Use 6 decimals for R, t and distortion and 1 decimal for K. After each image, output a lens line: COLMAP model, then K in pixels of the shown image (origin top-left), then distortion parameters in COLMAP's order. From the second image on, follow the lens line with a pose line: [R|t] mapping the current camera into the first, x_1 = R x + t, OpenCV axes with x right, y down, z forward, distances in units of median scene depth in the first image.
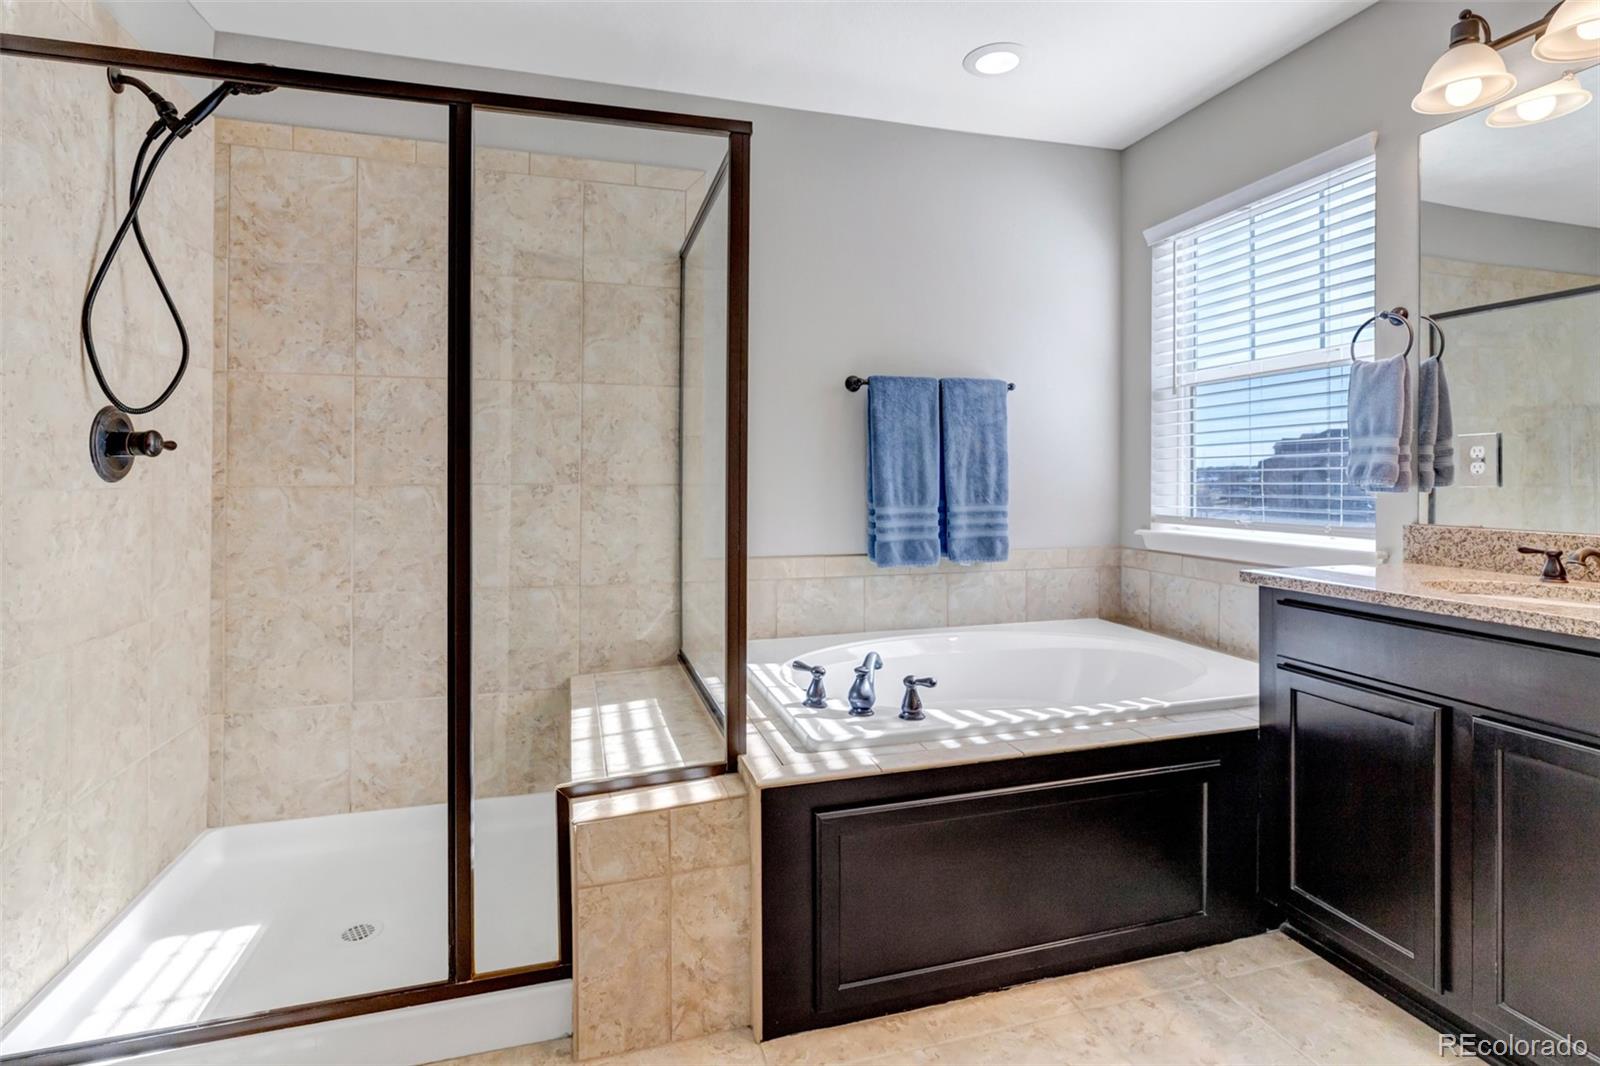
lens RADIAL K [[785.6, 0, 805.3], [0, 785.6, 480.5], [0, 0, 1]] dist [-0.003912, 0.000477]
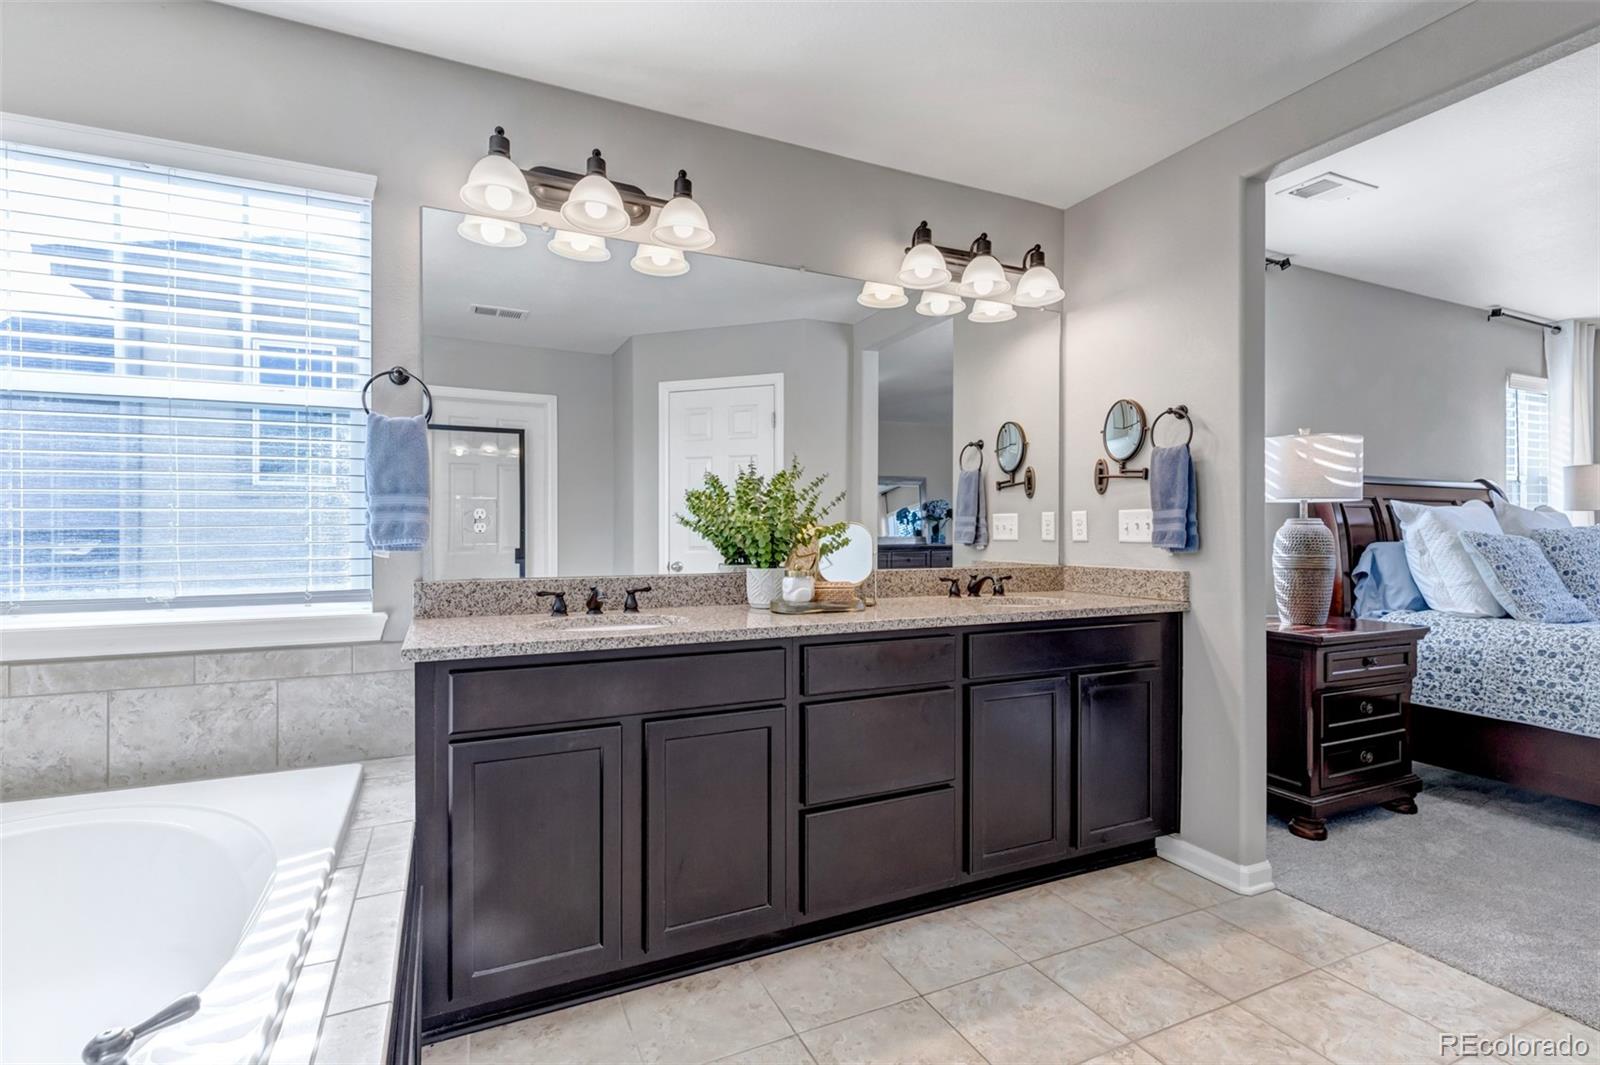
lens RADIAL K [[735.2, 0, 799.5], [0, 735.2, 536.2], [0, 0, 1]] dist [0.008230, -0.000005]
pose [[-0.138201, -0.007583, 0.990375, -0.231774], [0.006656, 0.999941, 0.008585, -0.007901], [-0.990382, 0.007779, -0.138142, 0.566269]]
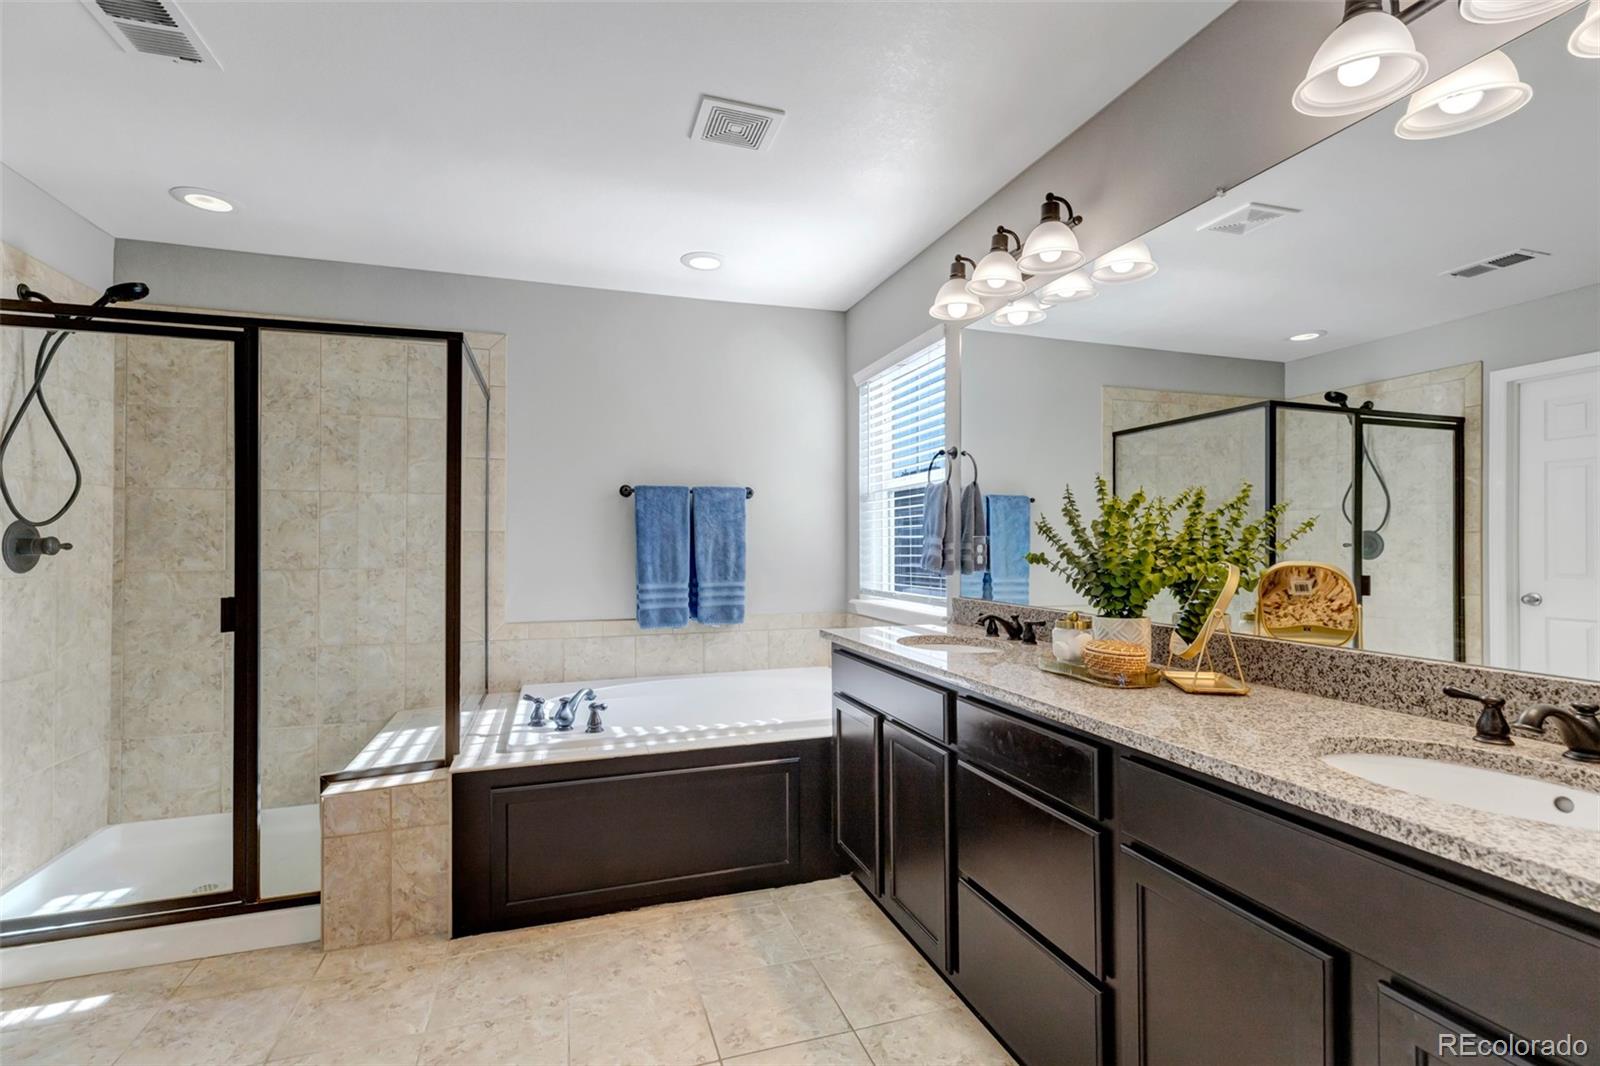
lens RADIAL K [[735.2, 0, 802.0], [0, 735.2, 544.7], [0, 0, 1]] dist [0.008230, -0.000005]
pose [[0.999628, -0.002108, 0.027185, 0.400388], [0.002245, 0.999985, -0.005002, -0.031010], [-0.027174, 0.005061, 0.999618, -0.314451]]
